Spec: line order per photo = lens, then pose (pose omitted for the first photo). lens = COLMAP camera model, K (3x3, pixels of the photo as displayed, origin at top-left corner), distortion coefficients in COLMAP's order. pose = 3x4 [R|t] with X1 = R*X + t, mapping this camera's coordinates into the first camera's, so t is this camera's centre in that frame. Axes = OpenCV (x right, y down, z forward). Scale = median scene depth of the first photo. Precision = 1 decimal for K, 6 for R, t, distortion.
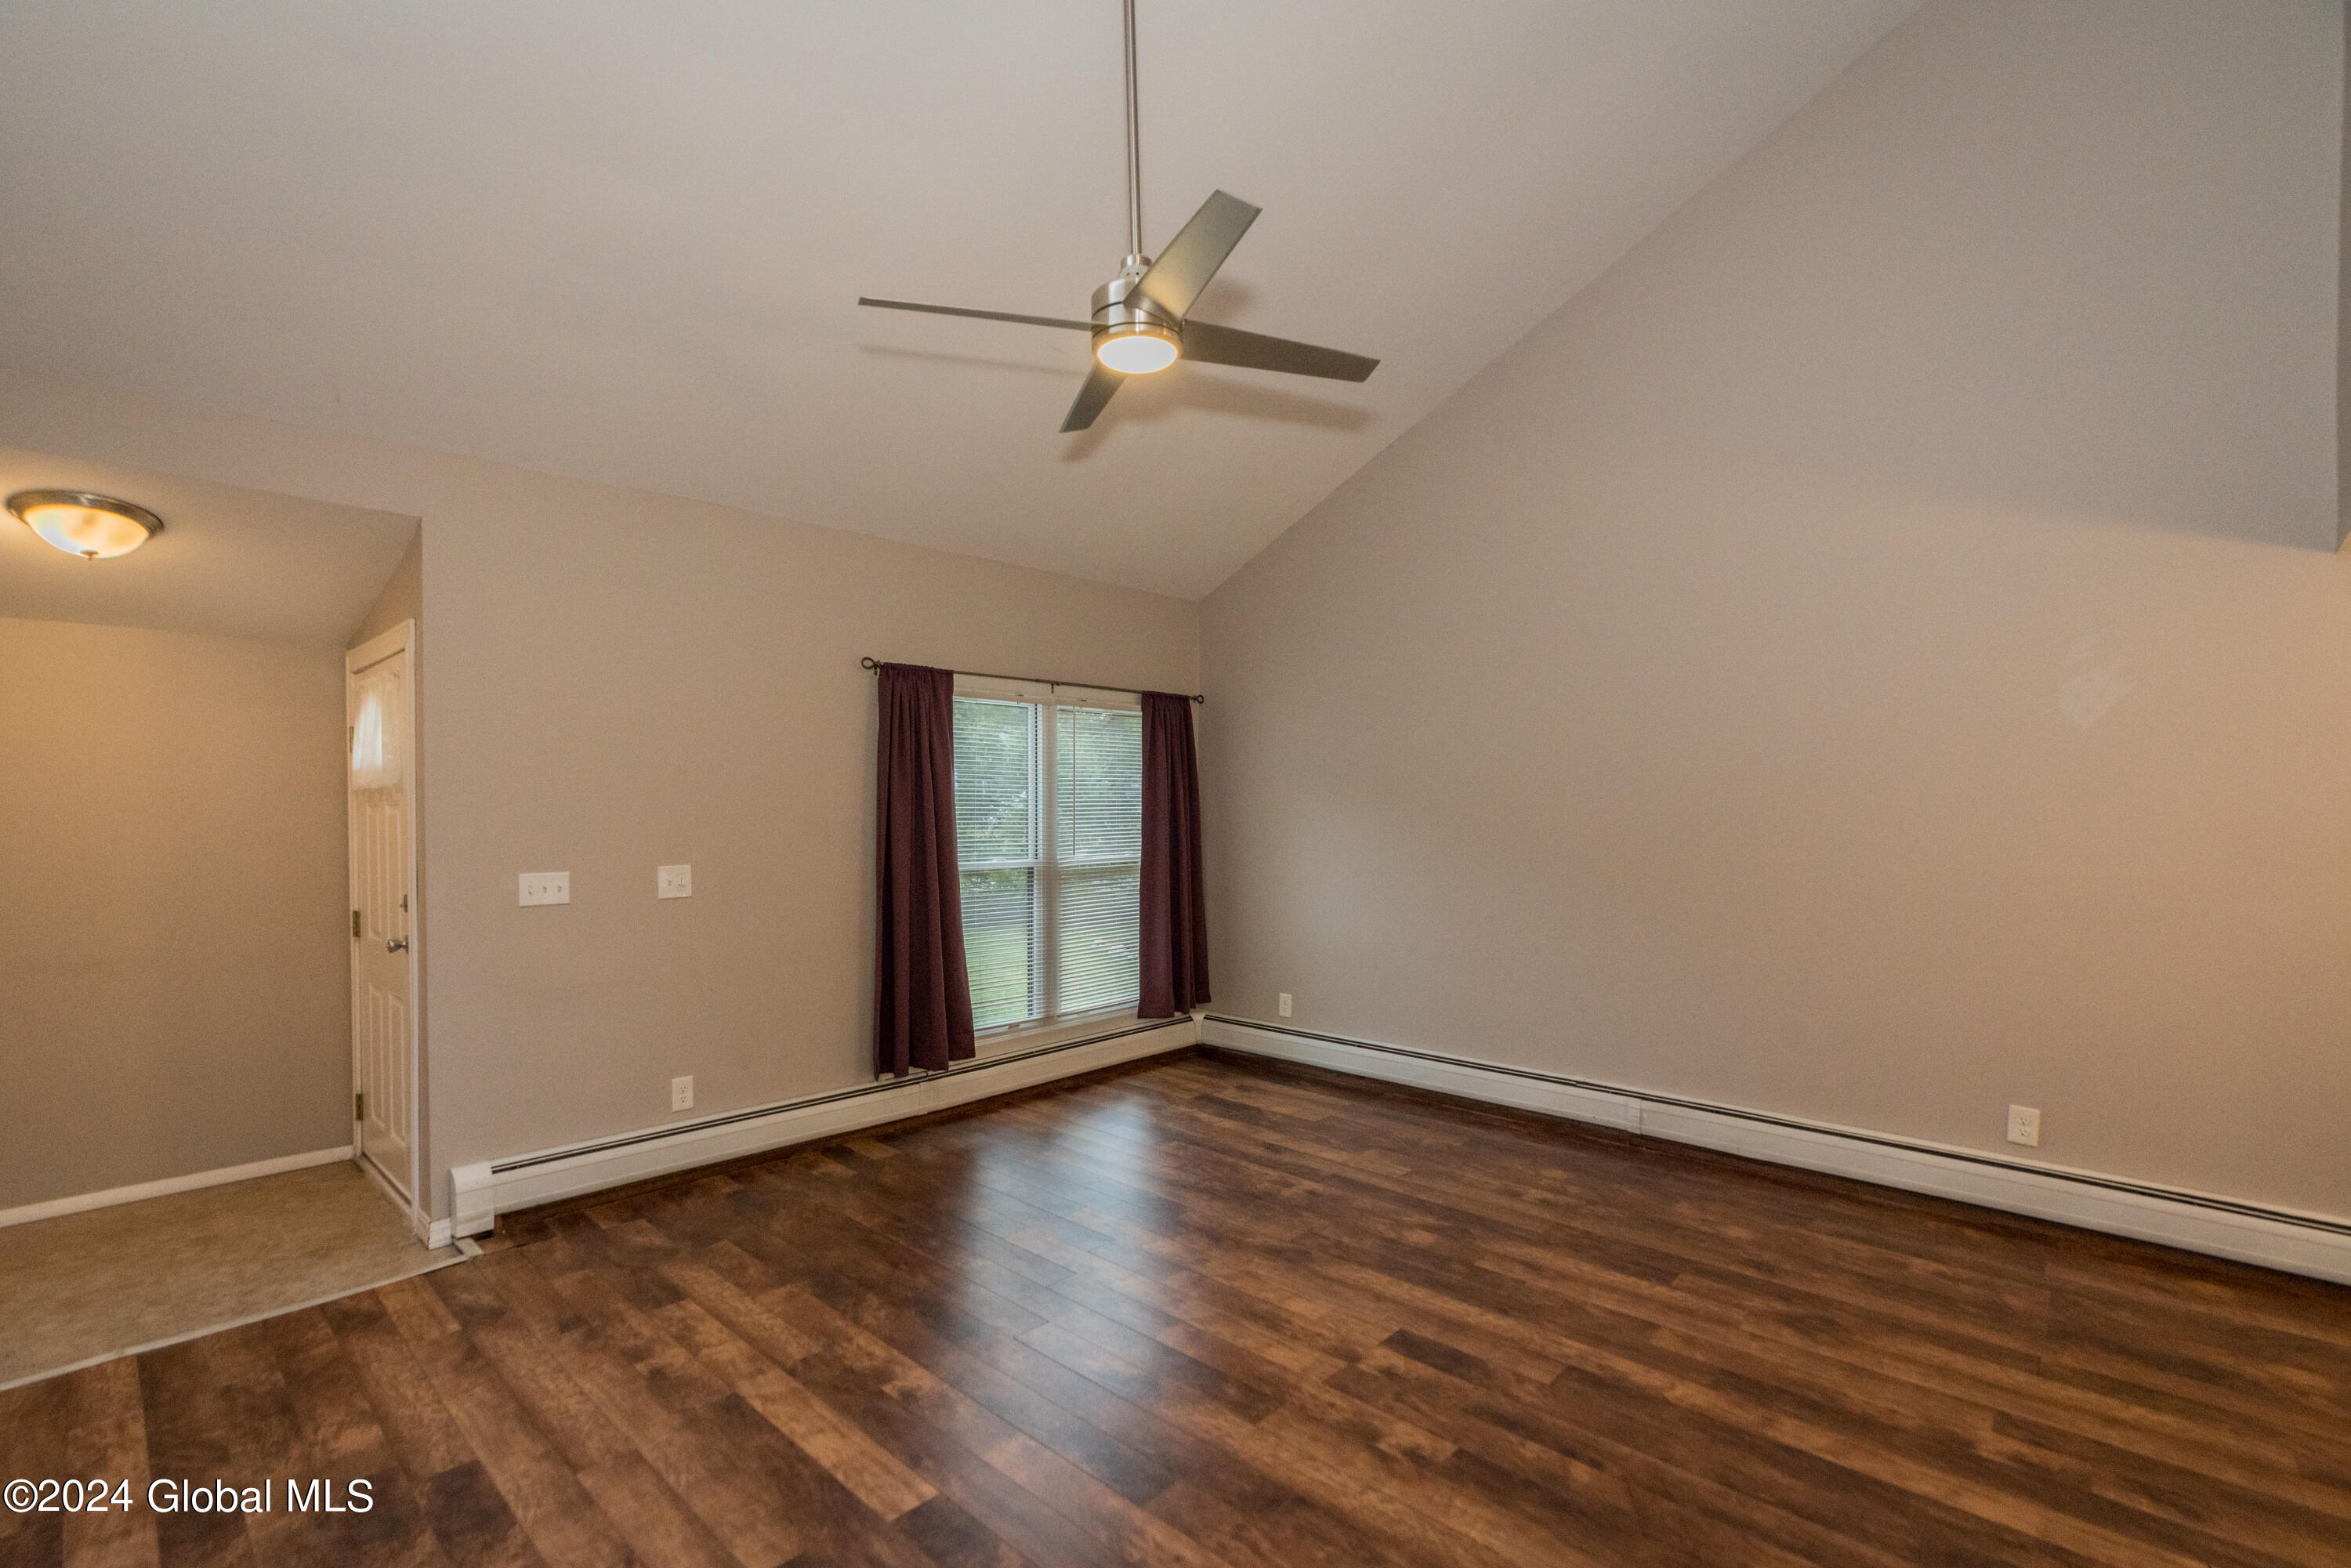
lens RADIAL K [[1054.0, 0, 1166.9], [0, 1054.0, 818.2], [0, 0, 1]] dist [0.000056, 0.000048]
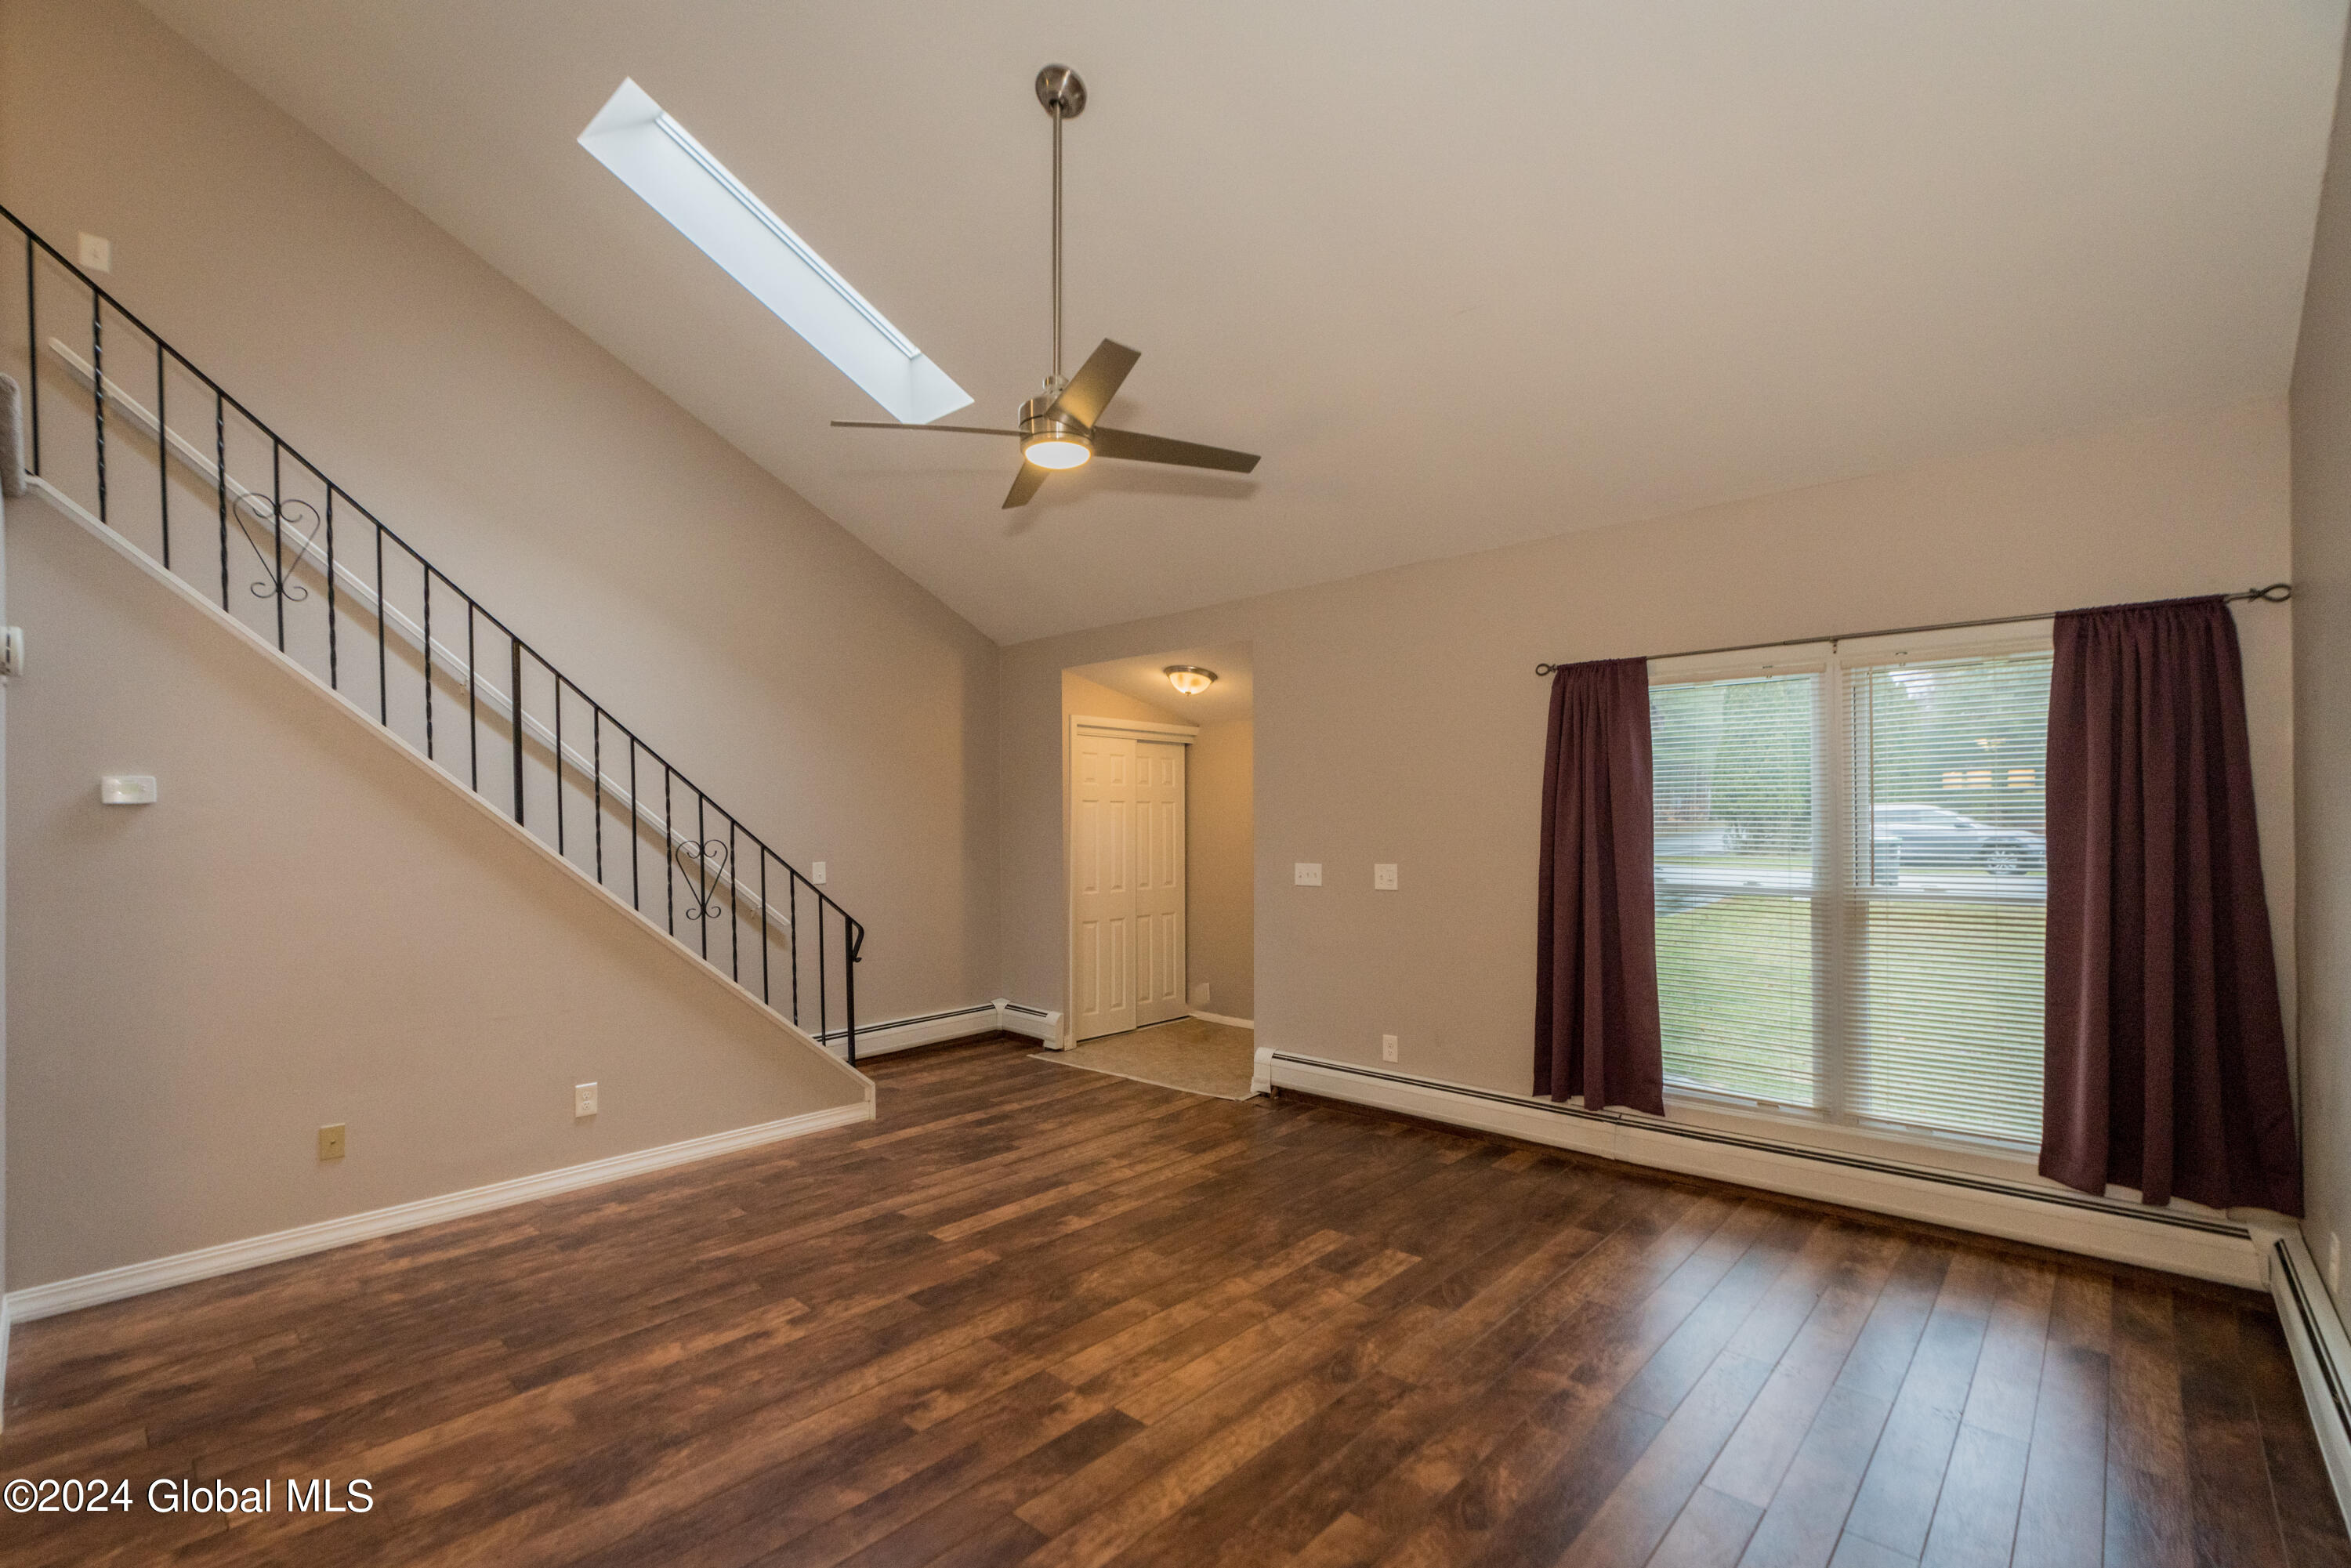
lens RADIAL K [[1054.0, 0, 1166.9], [0, 1054.0, 818.2], [0, 0, 1]] dist [0.000056, 0.000048]
pose [[0.018483, 0.001206, -0.999828, 0.854951], [-0.002348, 0.999997, 0.001163, -0.011756], [0.999826, 0.002326, 0.018486, 0.786685]]
